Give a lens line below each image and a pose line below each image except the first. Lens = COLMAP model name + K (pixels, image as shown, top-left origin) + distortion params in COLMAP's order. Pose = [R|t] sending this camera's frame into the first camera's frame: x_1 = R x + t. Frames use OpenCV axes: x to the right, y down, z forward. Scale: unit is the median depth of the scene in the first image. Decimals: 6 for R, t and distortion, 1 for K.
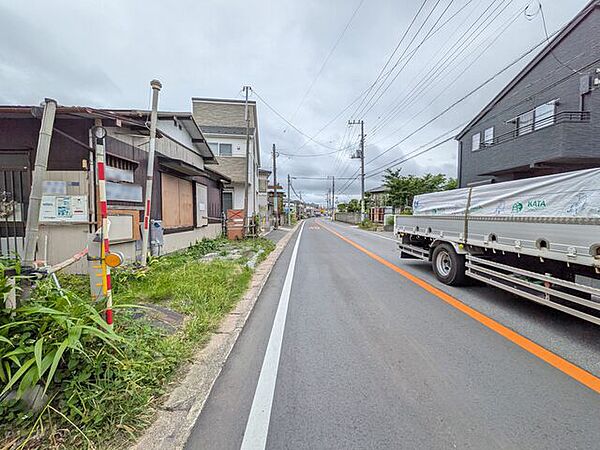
lens RADIAL K [[239.8, 0, 311.5], [0, 239.8, 225.1], [0, 0, 1]] dist [-0.000501, -0.000032]
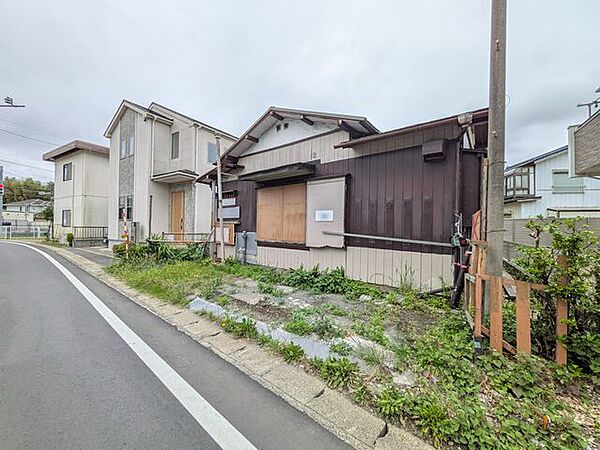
lens RADIAL K [[238.2, 0, 301.3], [0, 238.2, 226.4], [0, 0, 1]] dist [-0.000753, -0.000006]
pose [[-0.665532, -0.018678, -0.746136, 0.046023], [-0.050159, 0.998546, 0.019744, -0.072188], [0.744682, 0.050566, -0.665501, 1.702675]]
